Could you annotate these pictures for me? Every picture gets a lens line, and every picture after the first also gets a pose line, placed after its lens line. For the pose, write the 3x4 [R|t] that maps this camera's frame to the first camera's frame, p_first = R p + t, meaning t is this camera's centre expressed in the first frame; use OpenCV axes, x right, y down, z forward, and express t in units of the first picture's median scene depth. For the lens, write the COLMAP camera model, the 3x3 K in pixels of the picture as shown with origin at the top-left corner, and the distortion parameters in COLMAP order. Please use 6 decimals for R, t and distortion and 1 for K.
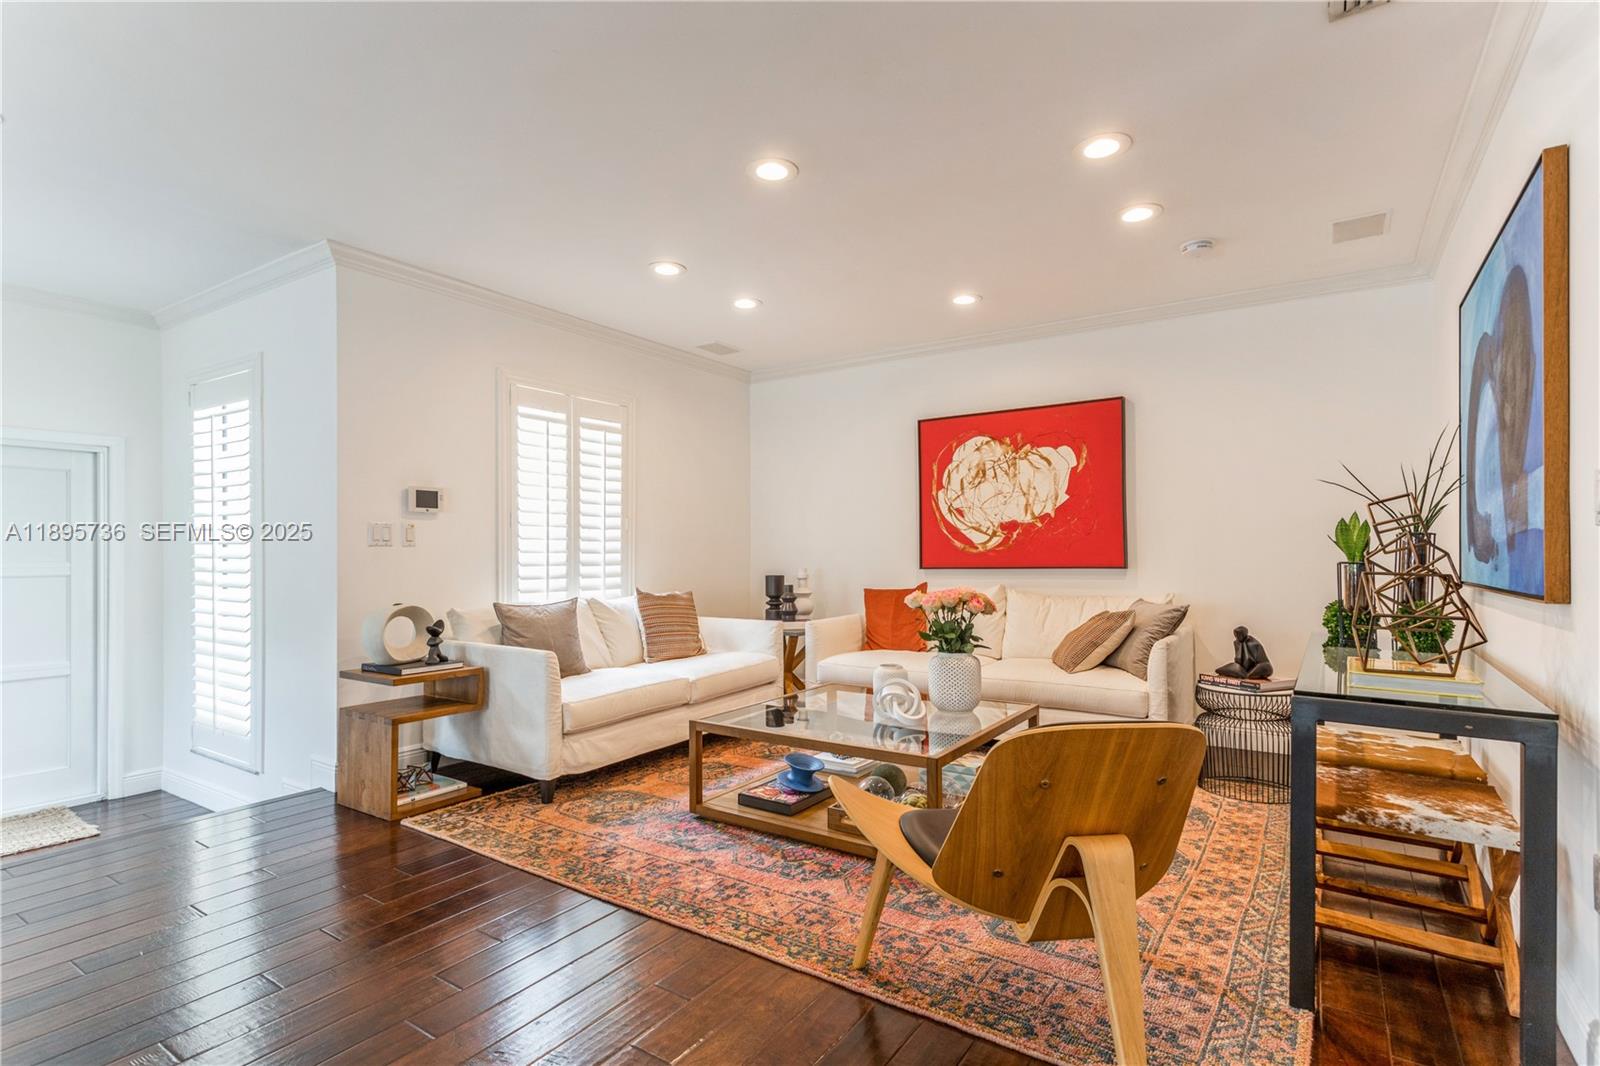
lens RADIAL K [[781.3, 0, 794.6], [0, 781.3, 543.0], [0, 0, 1]] dist [0.010179, -0.000554]
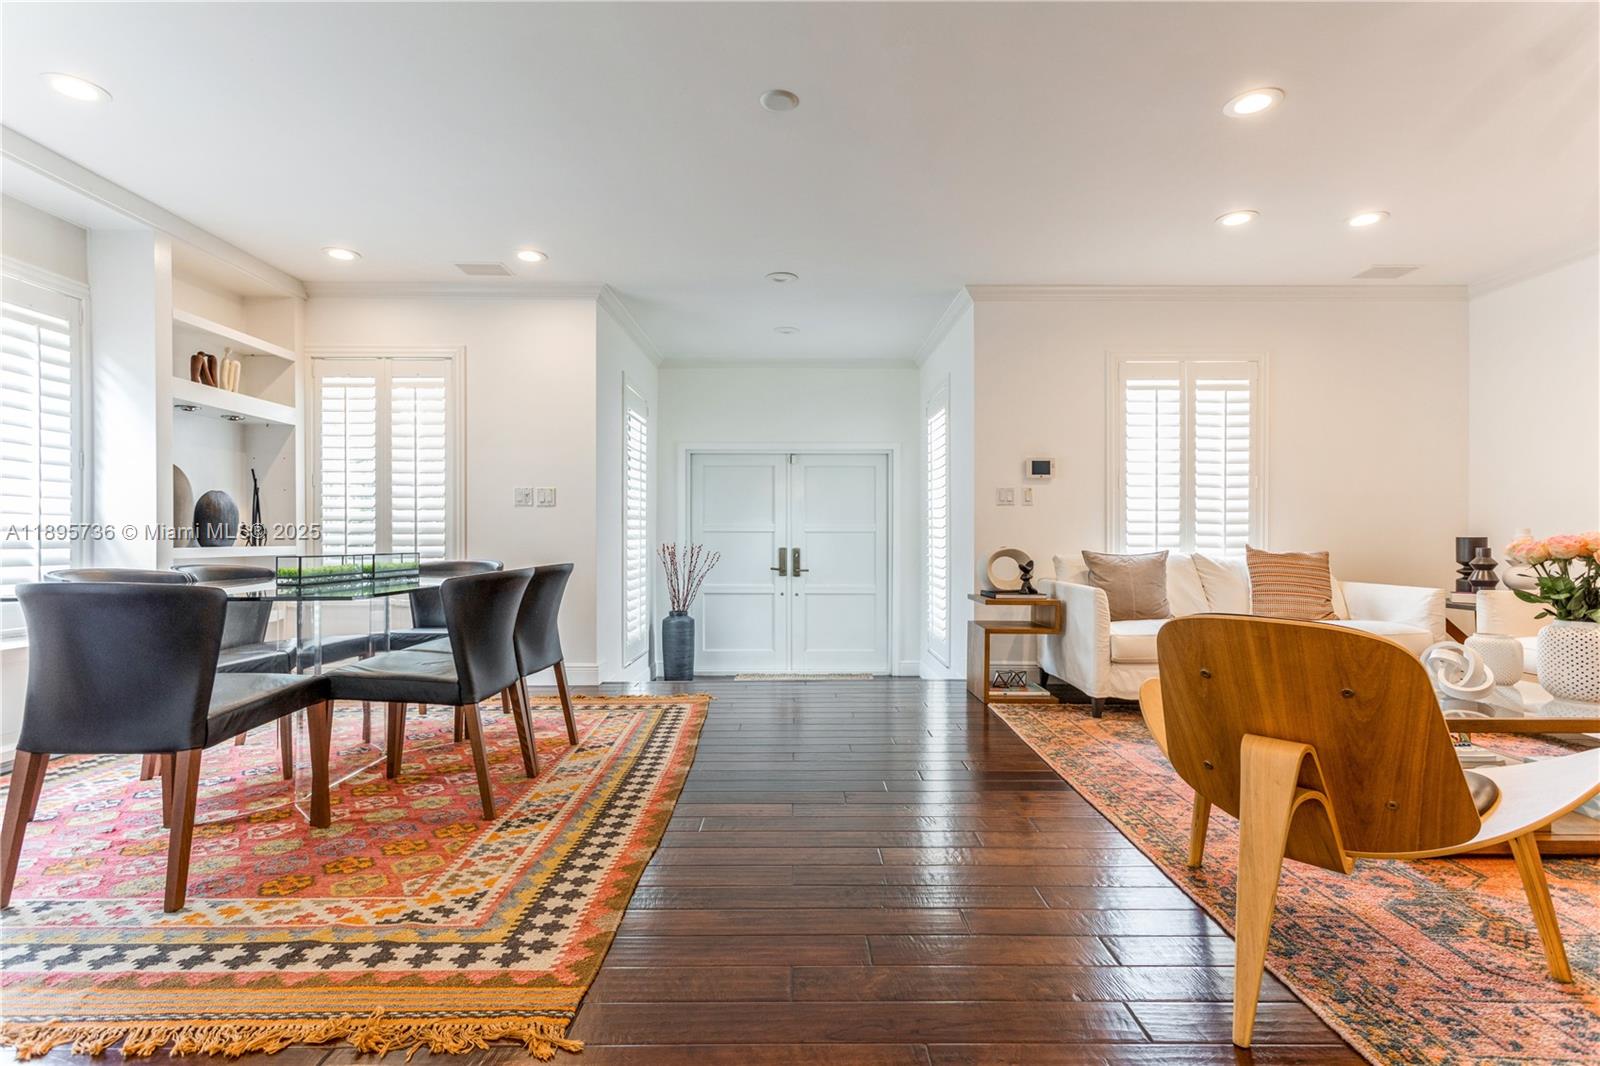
lens RADIAL K [[781.3, 0, 802.3], [0, 781.3, 529.1], [0, 0, 1]] dist [0.010179, -0.000554]
pose [[0.559895, -0.006248, -0.828540, 0.357045], [0.004952, 0.999979, -0.004195, 0.046260], [0.828549, -0.001755, 0.559914, -0.017302]]
